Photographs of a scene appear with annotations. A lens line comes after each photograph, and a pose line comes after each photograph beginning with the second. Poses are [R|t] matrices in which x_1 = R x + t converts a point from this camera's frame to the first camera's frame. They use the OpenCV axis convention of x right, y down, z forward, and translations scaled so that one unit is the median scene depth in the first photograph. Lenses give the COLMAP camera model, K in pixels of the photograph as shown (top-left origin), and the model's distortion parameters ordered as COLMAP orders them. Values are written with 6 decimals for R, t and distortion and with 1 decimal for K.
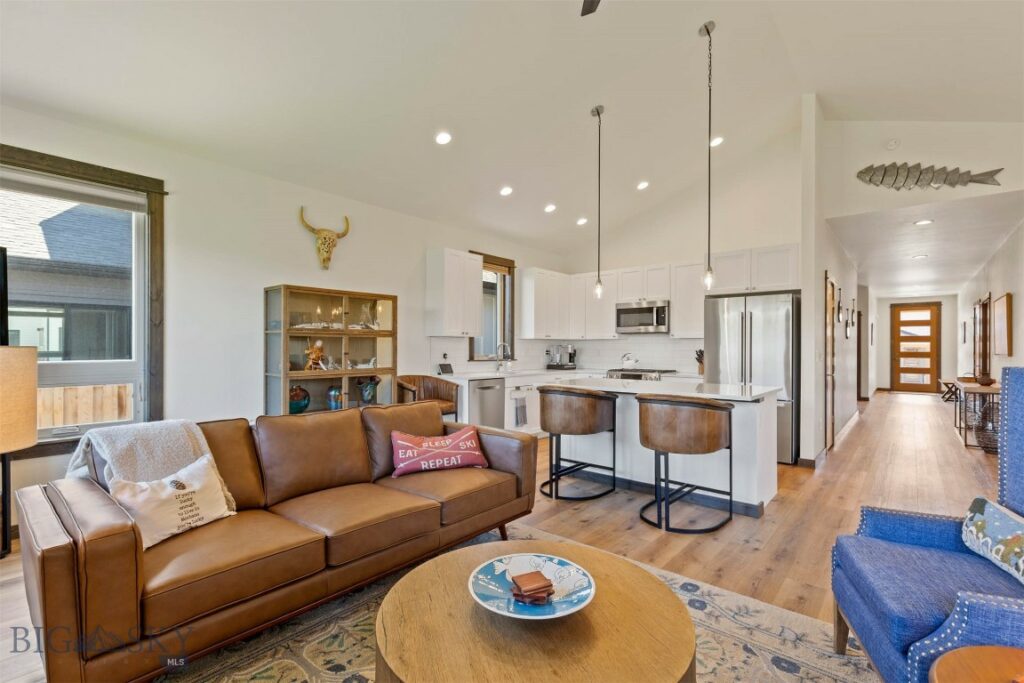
lens RADIAL K [[463.6, 0, 509.8], [0, 463.6, 353.2], [0, 0, 1]] dist [0.001362, 0.000090]
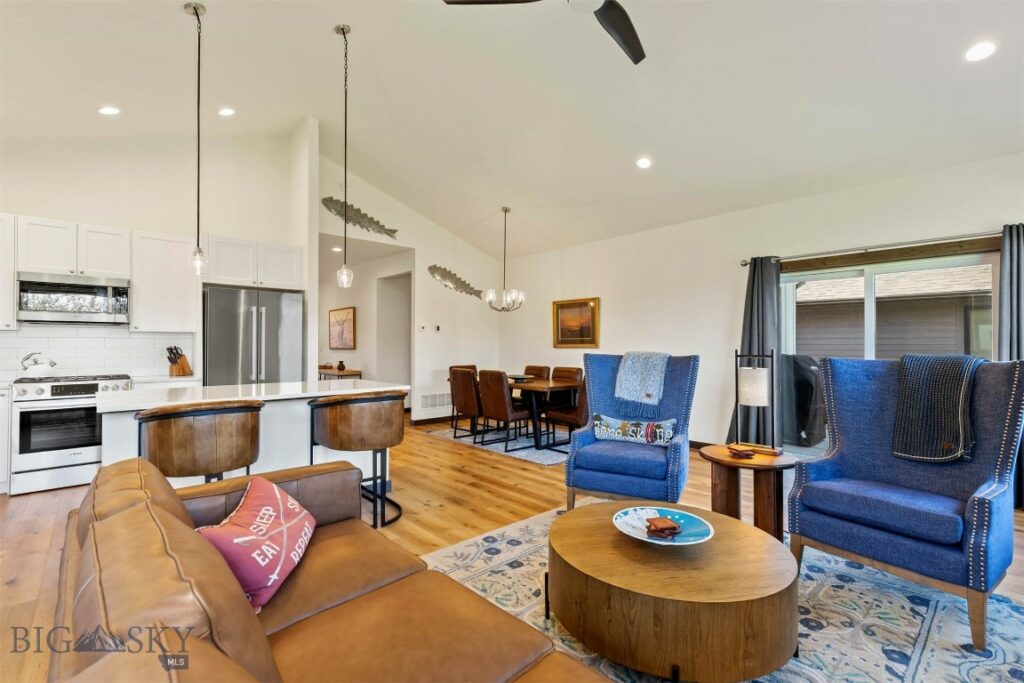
lens RADIAL K [[458.5, 0, 514.1], [0, 458.5, 347.6], [0, 0, 1]] dist [0.000694, 0.000339]
pose [[0.124200, -0.008460, 0.992221, -0.479761], [0.010269, 0.999921, 0.007240, -0.007095], [-0.992204, 0.009290, 0.124277, 0.464880]]
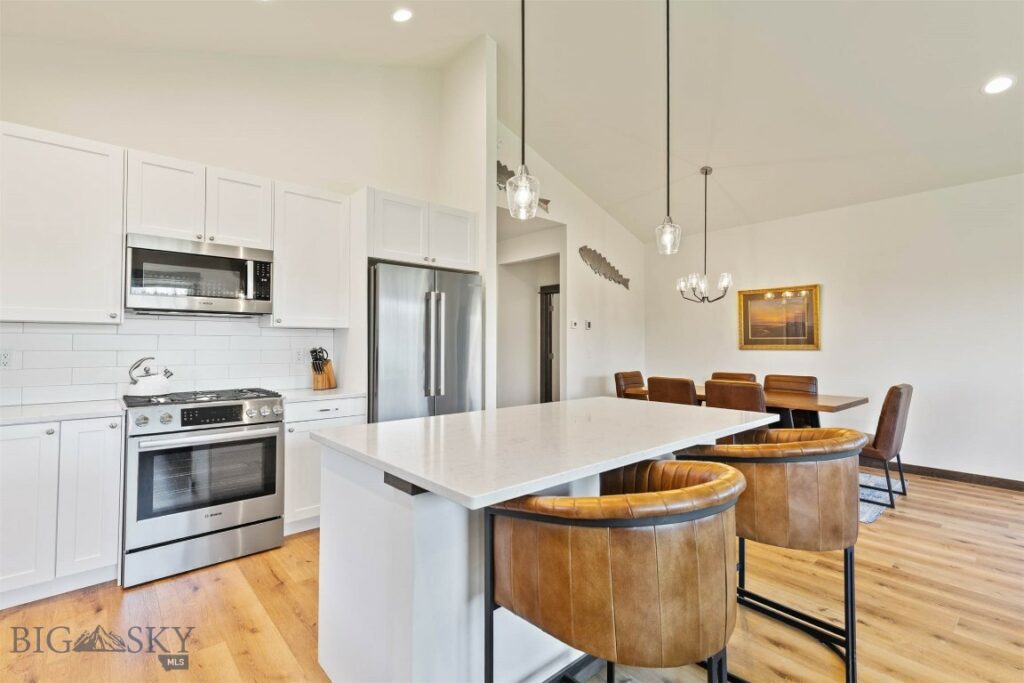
lens RADIAL K [[463.3, 0, 512.0], [0, 463.3, 341.5], [0, 0, 1]] dist [0.002639, 0.000077]
pose [[0.136445, 0.004437, 0.990638, -0.197298], [0.008044, 0.999952, -0.005586, -0.015198], [-0.990615, 0.008731, 0.136403, 1.036141]]
